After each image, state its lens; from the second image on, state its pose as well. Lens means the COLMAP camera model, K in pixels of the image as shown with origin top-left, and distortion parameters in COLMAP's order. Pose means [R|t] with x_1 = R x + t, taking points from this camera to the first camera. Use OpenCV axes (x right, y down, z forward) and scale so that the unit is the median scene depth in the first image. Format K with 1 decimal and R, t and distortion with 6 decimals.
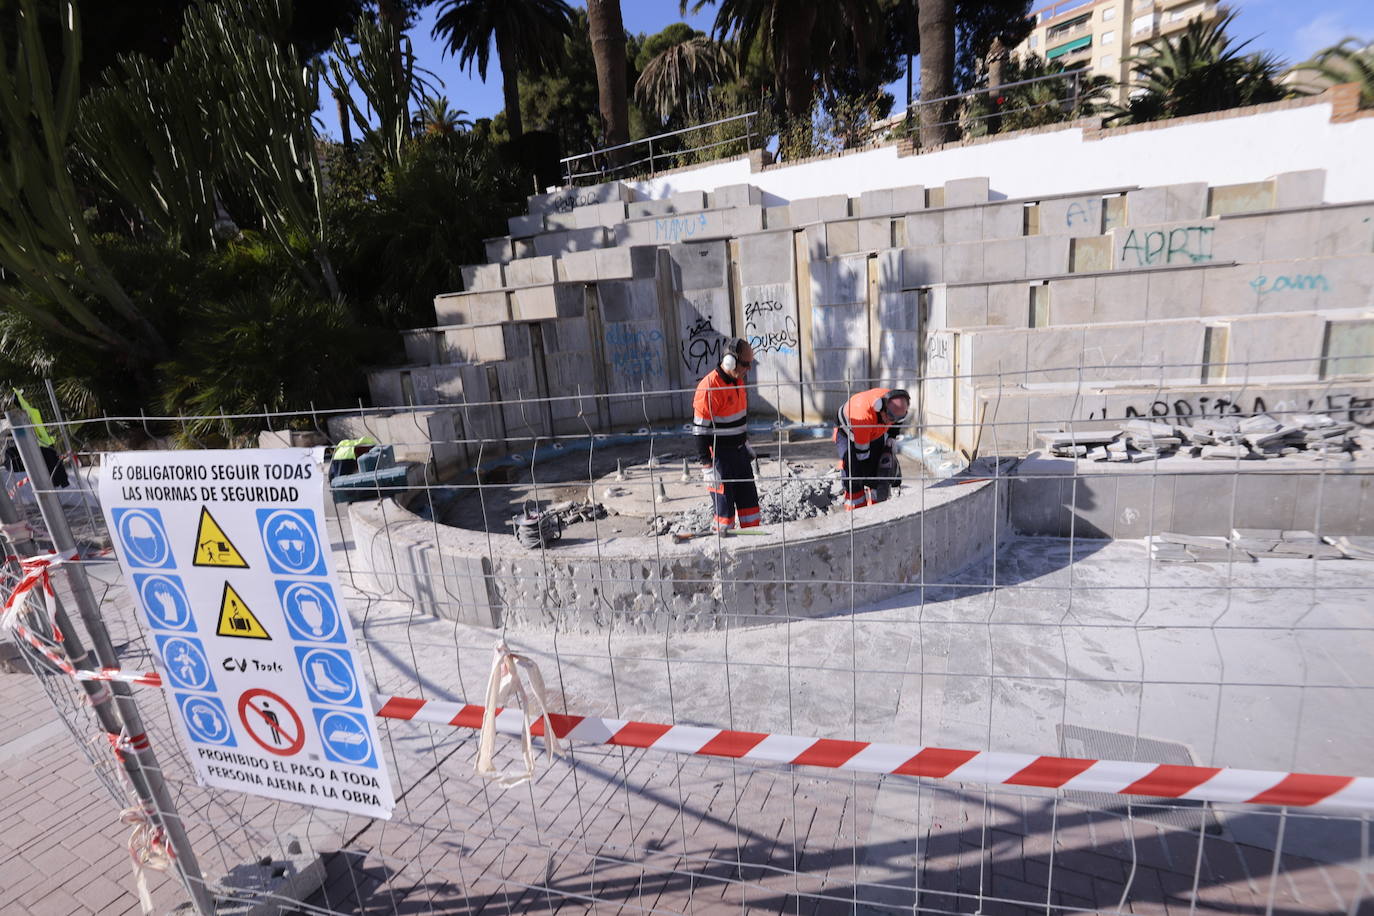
lens RADIAL K [[621.1, 0, 688.2], [0, 621.1, 447.5], [0, 0, 1]] dist [-0.041697, 0.008063]
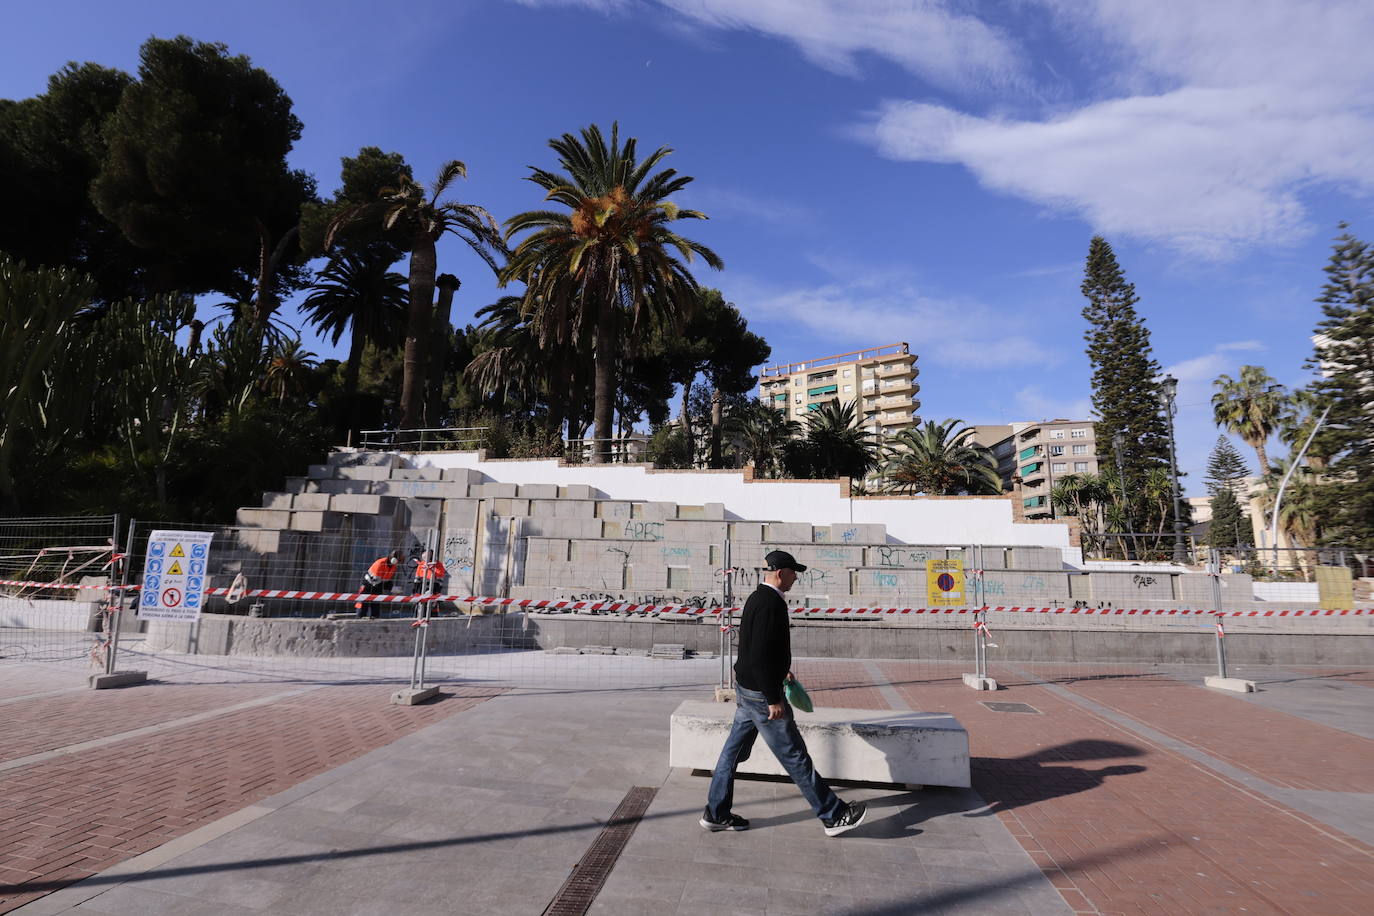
lens RADIAL K [[621.1, 0, 682.6], [0, 621.1, 452.2], [0, 0, 1]] dist [-0.041697, 0.008063]
pose [[0.960430, 0.149272, 0.235142, 0.277639], [-0.045222, 0.916624, -0.397183, 0.182414], [-0.274825, 0.370833, 0.887104, -0.715836]]
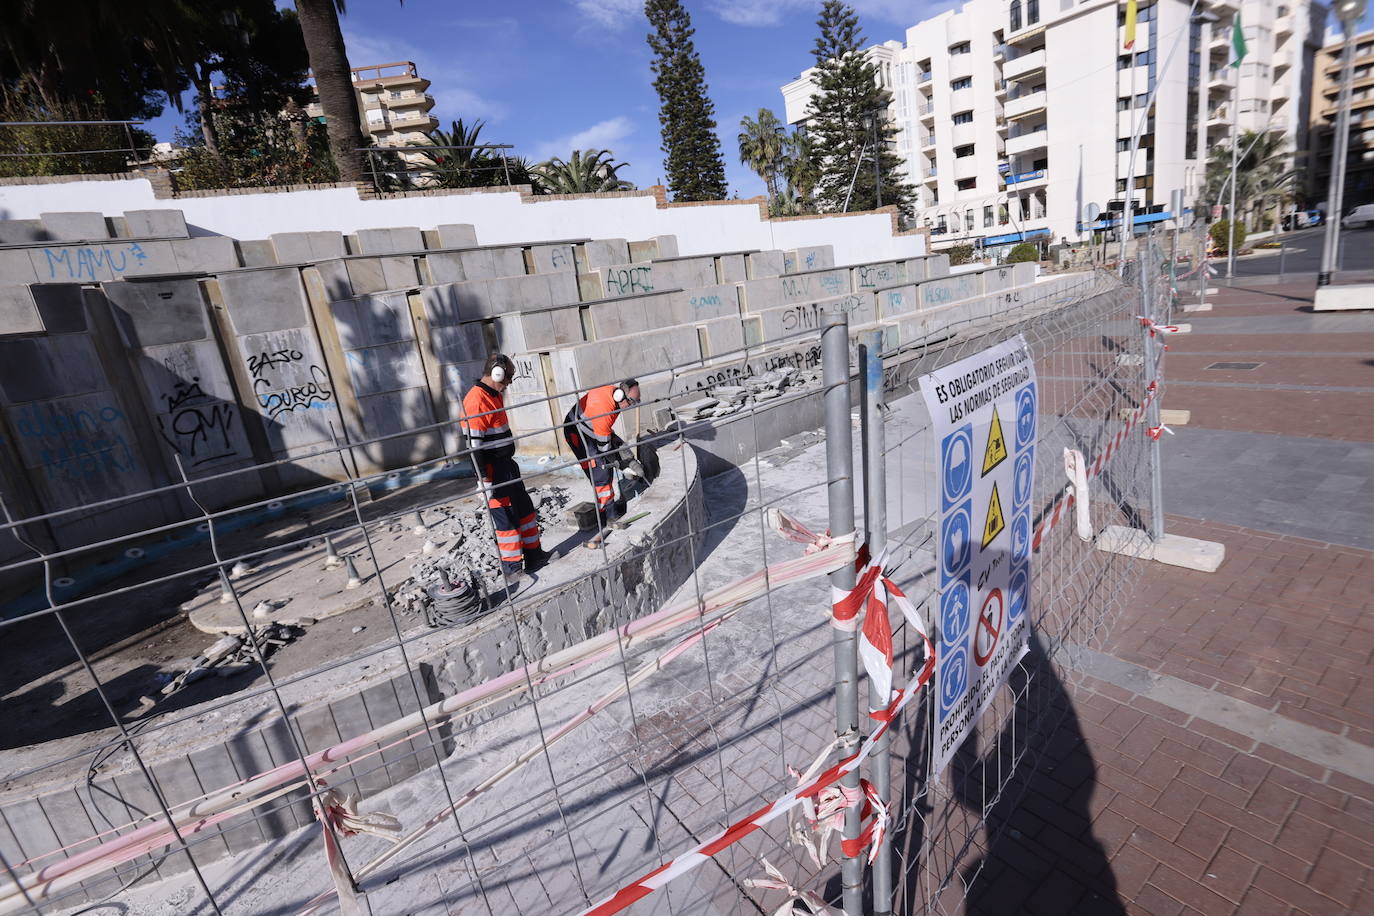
lens RADIAL K [[621.1, 0, 682.1], [0, 621.1, 455.3], [0, 0, 1]] dist [-0.041697, 0.008063]
pose [[0.513121, -0.207162, 0.832941, -0.305896], [0.279788, 0.957800, 0.065857, -0.005064], [-0.811434, 0.199255, 0.549429, 0.141821]]
